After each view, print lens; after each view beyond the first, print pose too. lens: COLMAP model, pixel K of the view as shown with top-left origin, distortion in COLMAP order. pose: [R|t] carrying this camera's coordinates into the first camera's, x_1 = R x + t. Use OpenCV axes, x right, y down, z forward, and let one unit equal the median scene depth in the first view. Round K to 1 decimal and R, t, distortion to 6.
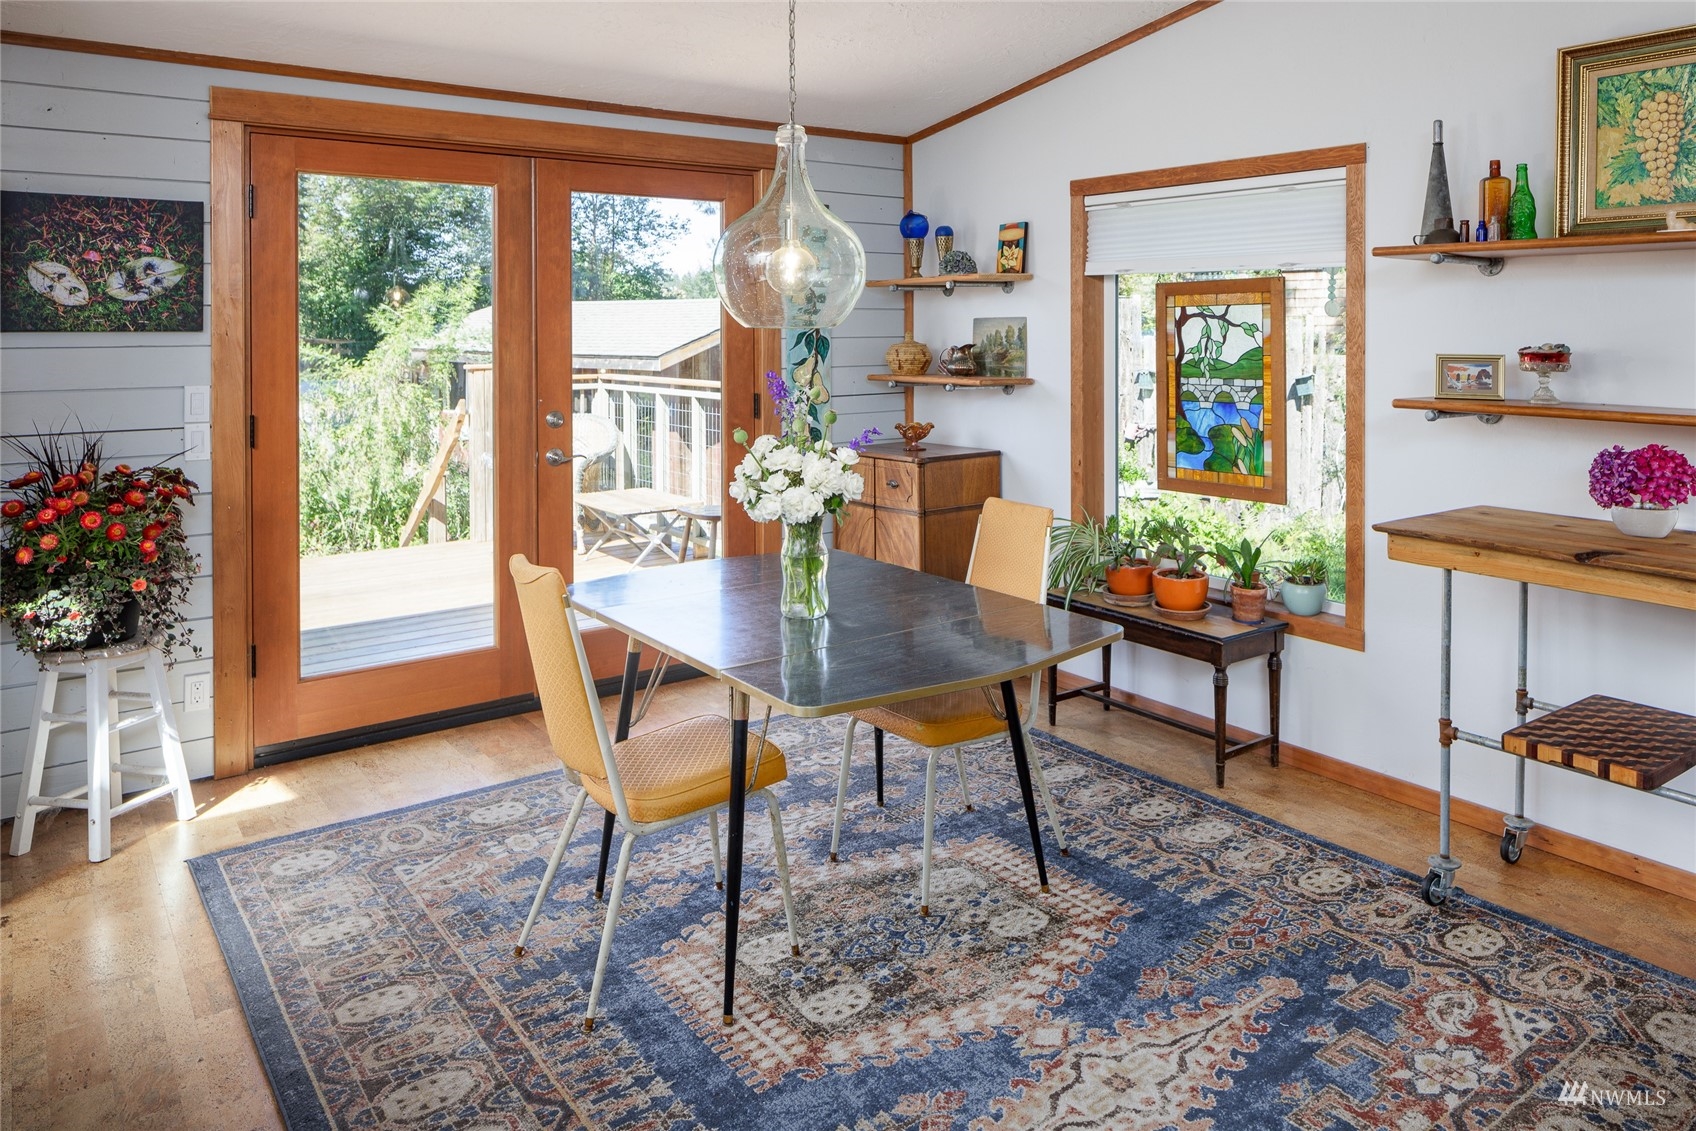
lens RADIAL K [[1163.1, 0, 915.7], [0, 1163.1, 334.2], [0, 0, 1]] dist [-0.022950, 0.008376]
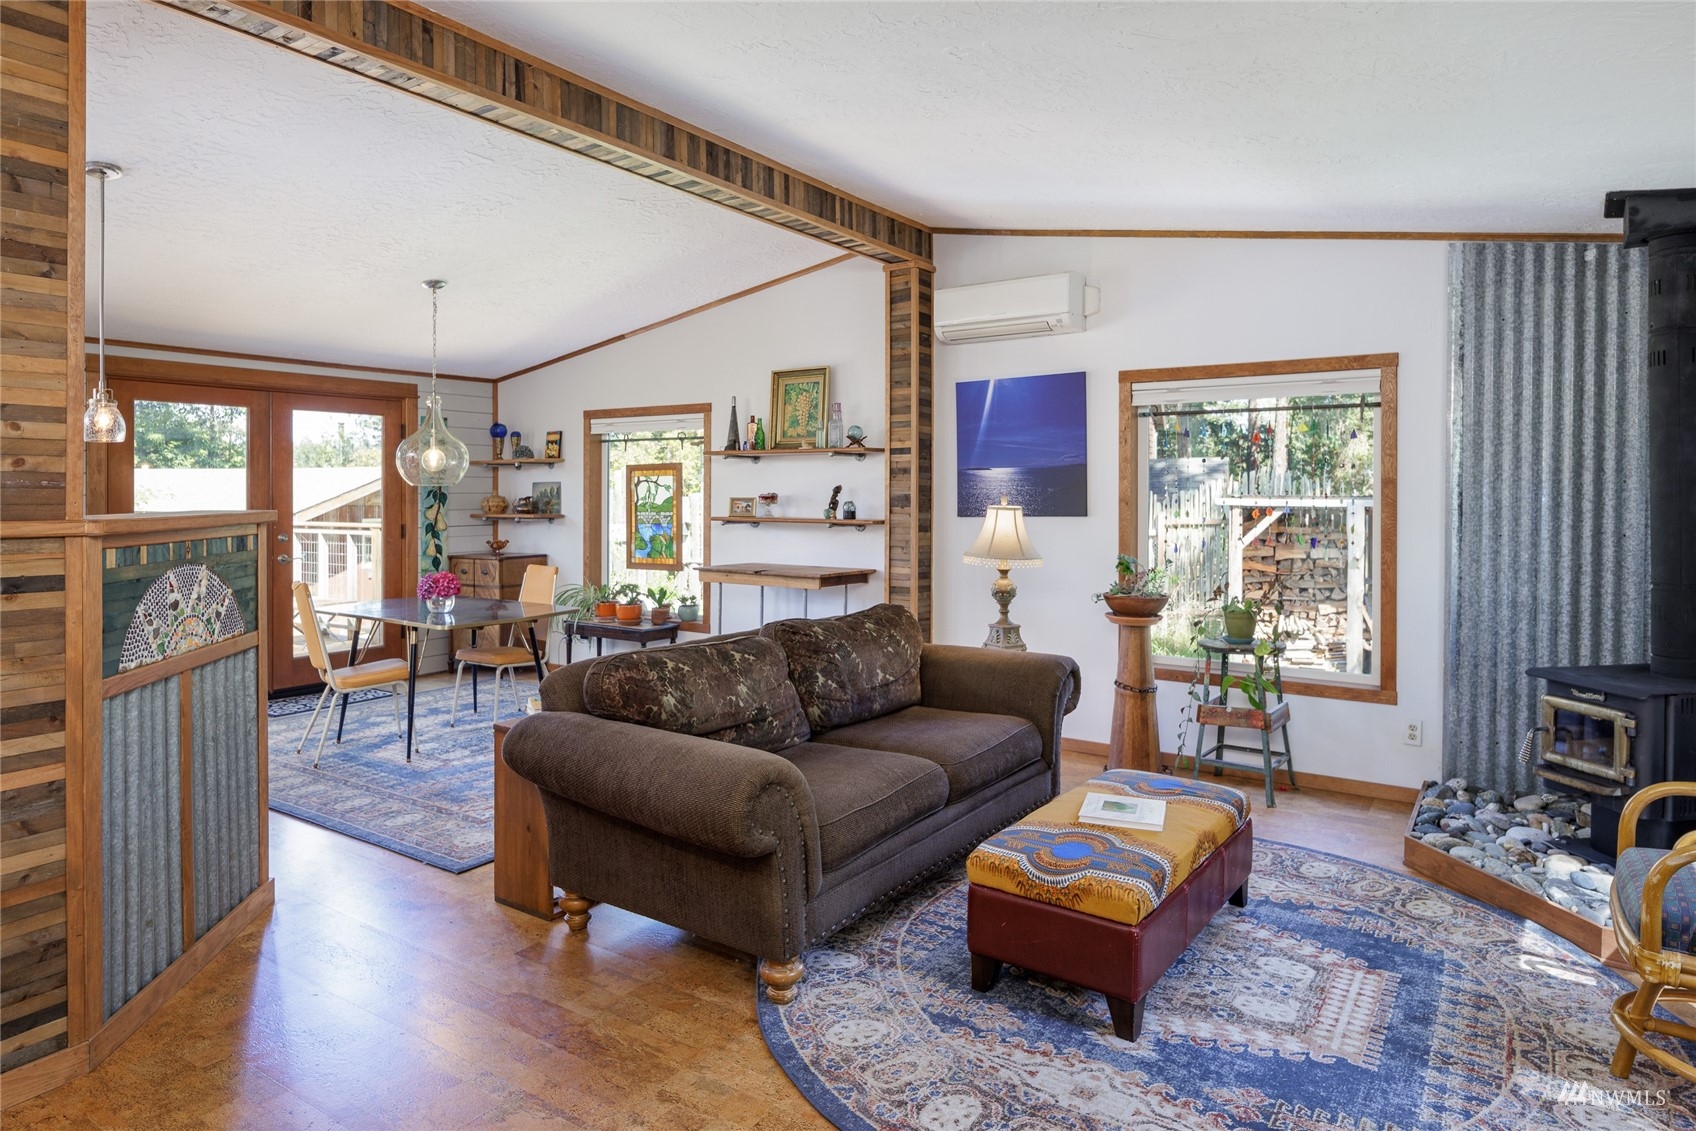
lens RADIAL K [[995.5, 0, 854.1], [0, 995.5, 491.8], [0, 0, 1]] dist [-0.013834, 0.003693]
pose [[0.948121, 0.000933, 0.317907, 0.045230], [0.001948, 0.999960, -0.008744, 0.021850], [-0.317903, 0.008910, 0.948082, -0.889300]]
